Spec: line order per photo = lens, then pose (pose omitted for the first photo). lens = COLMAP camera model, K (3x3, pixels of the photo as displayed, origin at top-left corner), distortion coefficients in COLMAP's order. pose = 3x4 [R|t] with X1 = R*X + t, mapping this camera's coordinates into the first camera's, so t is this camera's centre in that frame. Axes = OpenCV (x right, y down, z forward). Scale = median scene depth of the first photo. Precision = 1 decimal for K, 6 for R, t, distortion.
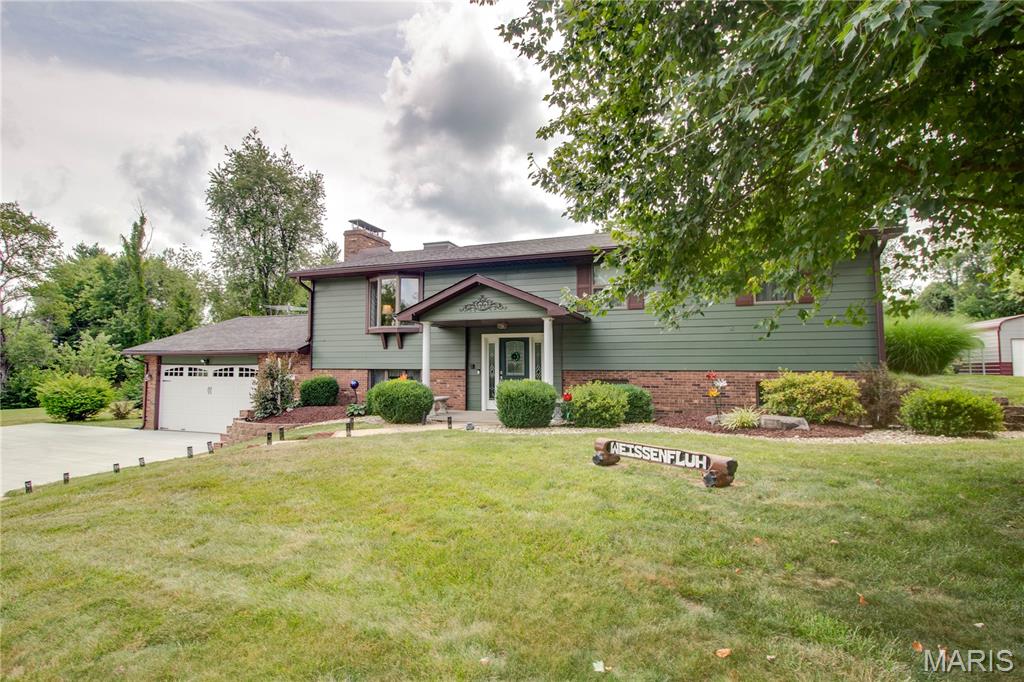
lens RADIAL K [[517.8, 0, 497.7], [0, 517.8, 328.5], [0, 0, 1]] dist [-0.001517, -0.001118]
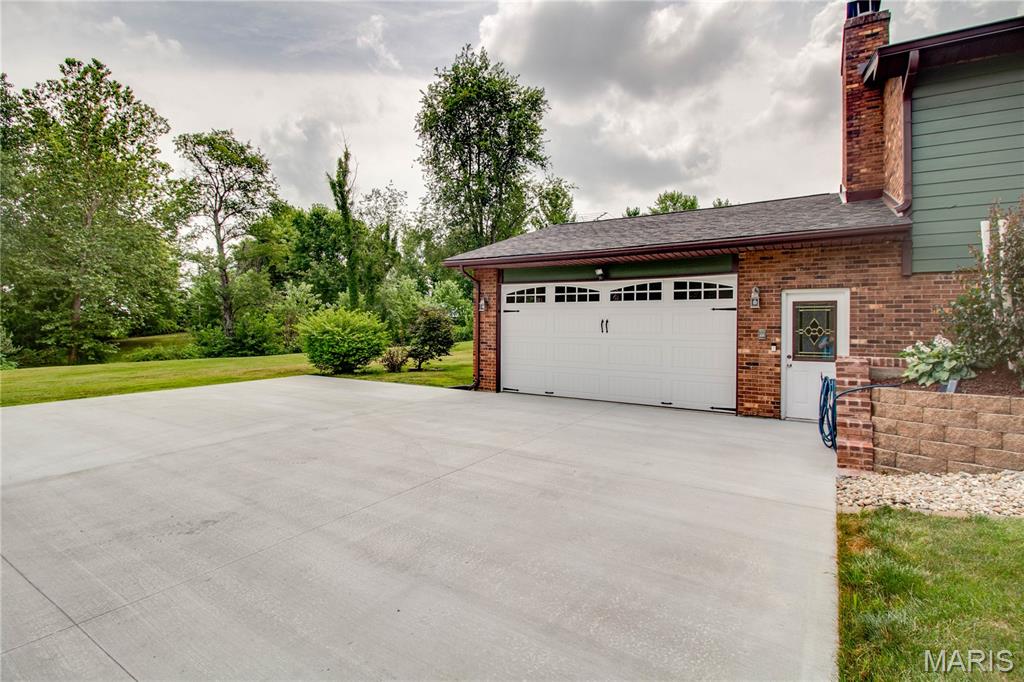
lens RADIAL K [[482.1, 0, 522.0], [0, 482.1, 325.8], [0, 0, 1]] dist [0.006189, -0.018696]
pose [[0.983420, 0.005187, -0.181266, -0.608558], [0.008183, 0.997303, 0.072932, 0.089535], [0.181156, -0.073206, 0.980726, 0.525537]]
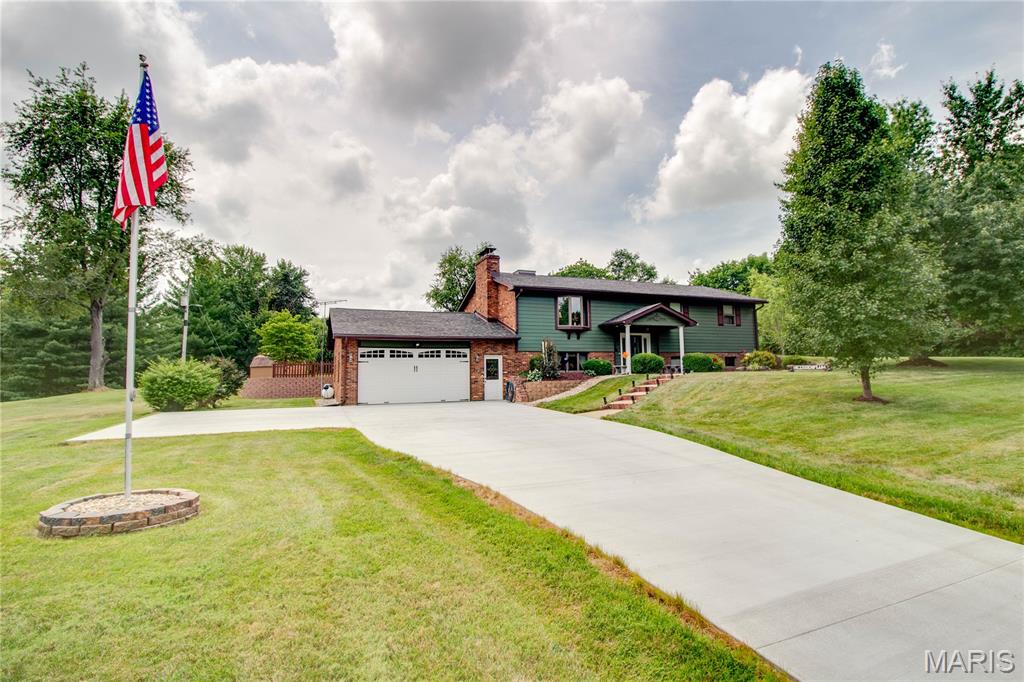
lens RADIAL K [[503.8, 0, 523.8], [0, 503.8, 322.9], [0, 0, 1]] dist [0.003802, -0.013376]
pose [[0.719132, 0.057770, 0.692467, -1.339764], [-0.035513, 0.998291, -0.046404, 0.062747], [-0.693965, 0.008779, 0.719955, -0.052949]]
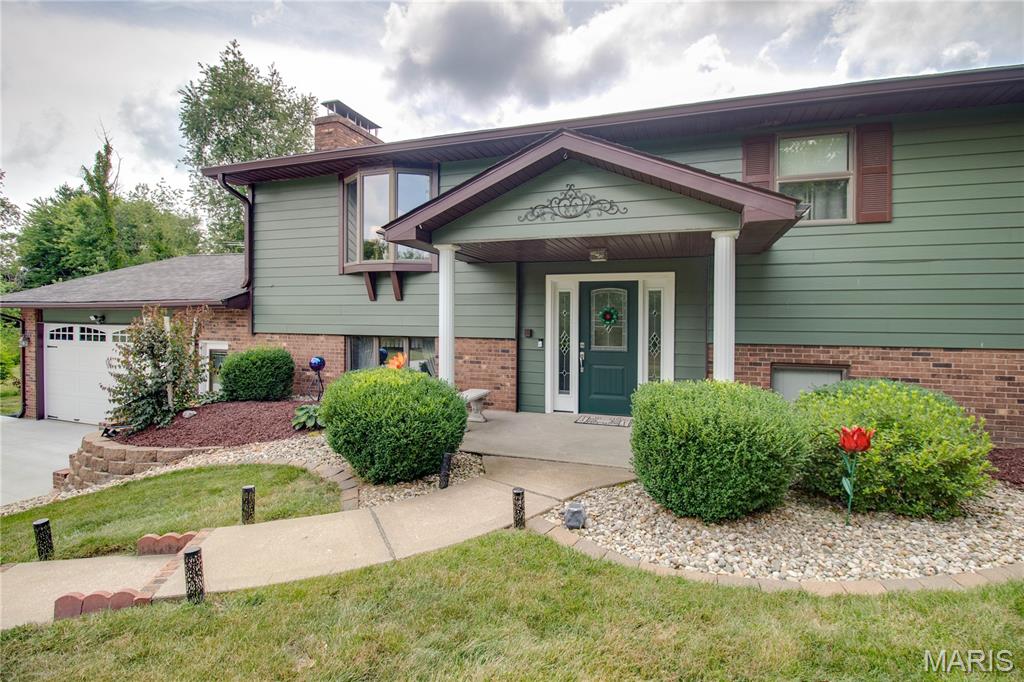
lens RADIAL K [[490.3, 0, 519.7], [0, 490.3, 324.1], [0, 0, 1]] dist [-0.000824, -0.011203]
pose [[0.999595, 0.005414, 0.027942, -0.064221], [-0.007759, 0.996392, 0.084519, 0.016810], [-0.027383, -0.084701, 0.996030, 0.419576]]
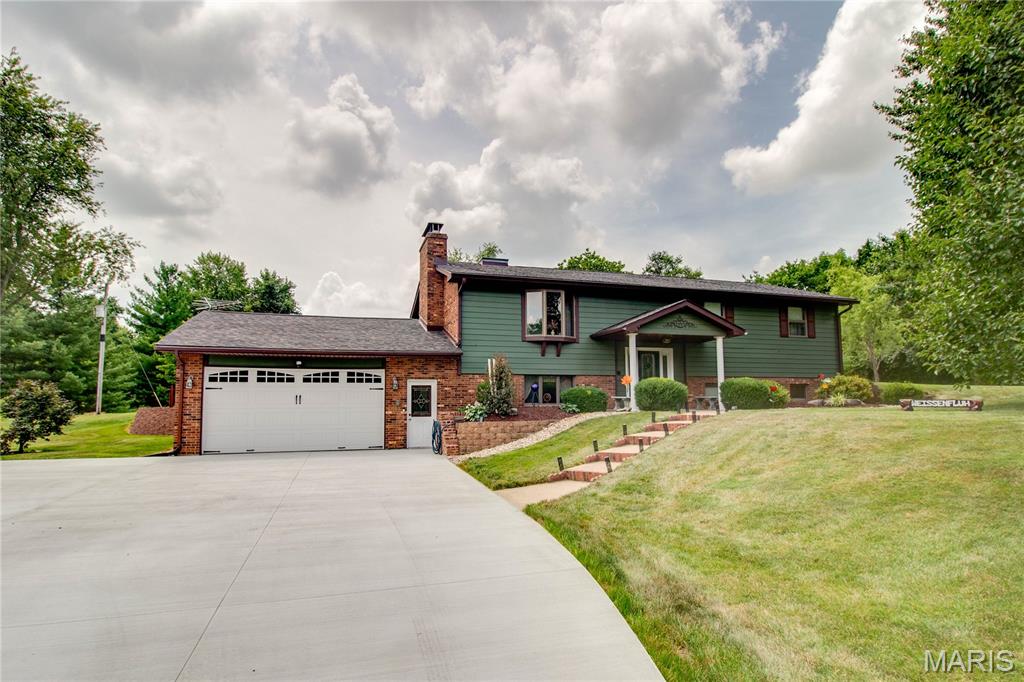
lens RADIAL K [[546.2, 0, 508.1], [0, 546.2, 354.3], [0, 0, 1]] dist [0.000154, -0.009671]
pose [[0.783131, 0.046458, 0.620118, -0.922192], [-0.039621, 0.998907, -0.024799, 0.063067], [-0.620593, -0.005149, 0.784116, 0.135681]]
